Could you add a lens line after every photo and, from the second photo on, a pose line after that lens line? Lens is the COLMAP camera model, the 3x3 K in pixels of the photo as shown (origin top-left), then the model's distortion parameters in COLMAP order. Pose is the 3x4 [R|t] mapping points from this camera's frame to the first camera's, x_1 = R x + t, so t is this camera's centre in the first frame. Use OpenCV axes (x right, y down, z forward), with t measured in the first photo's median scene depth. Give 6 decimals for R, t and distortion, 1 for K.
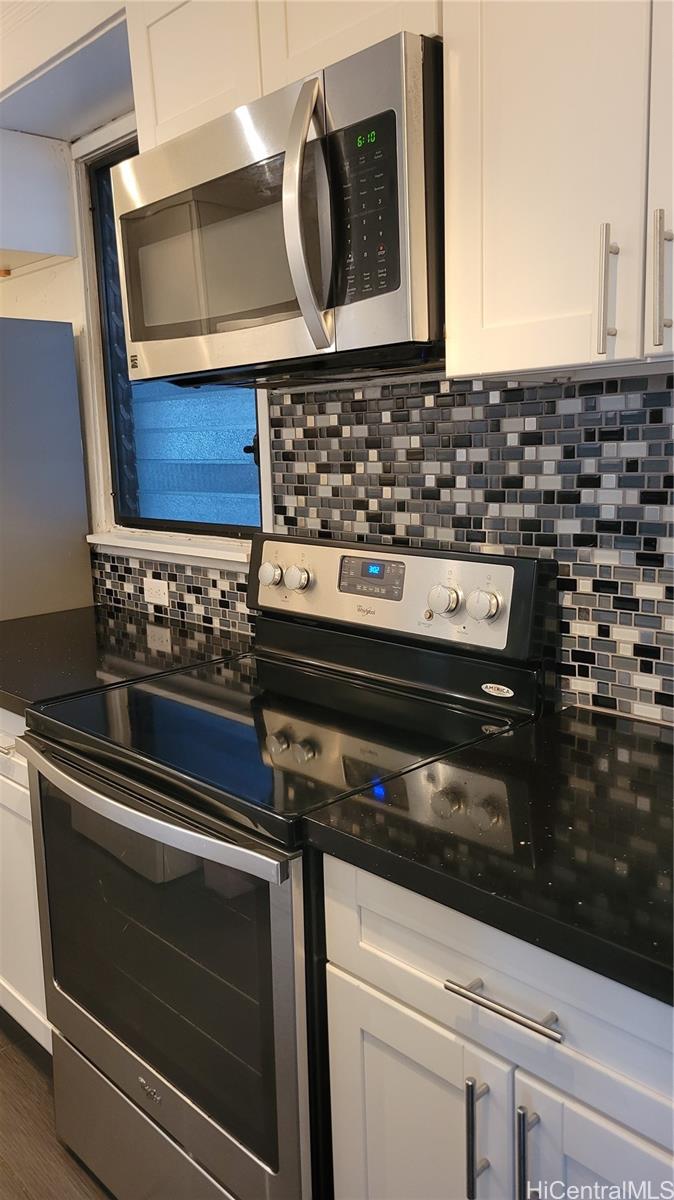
lens RADIAL K [[861.0, 0, 337.1], [0, 861.0, 615.3], [0, 0, 1]] dist [0.006578, 0.002507]
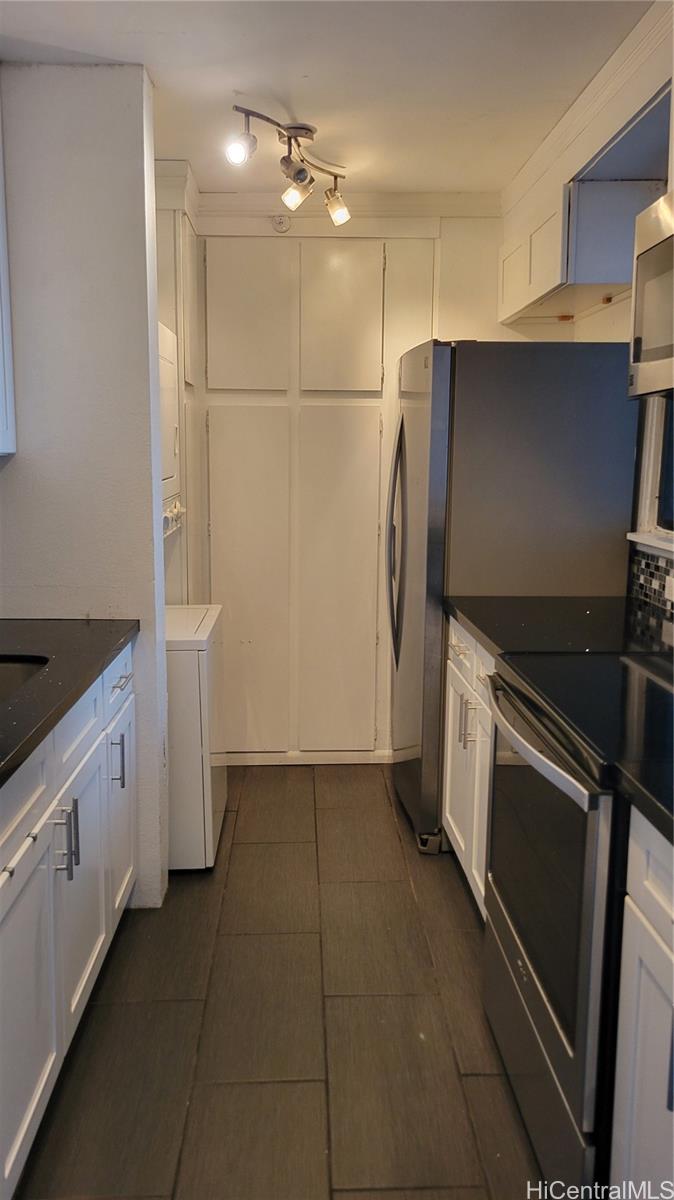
lens RADIAL K [[861.0, 0, 337.1], [0, 861.0, 615.3], [0, 0, 1]] dist [0.006578, 0.002507]
pose [[0.730042, 0.153047, -0.666044, 0.194659], [-0.157206, 0.986073, 0.054273, 0.010896], [0.665075, 0.065084, 0.743935, -0.074964]]
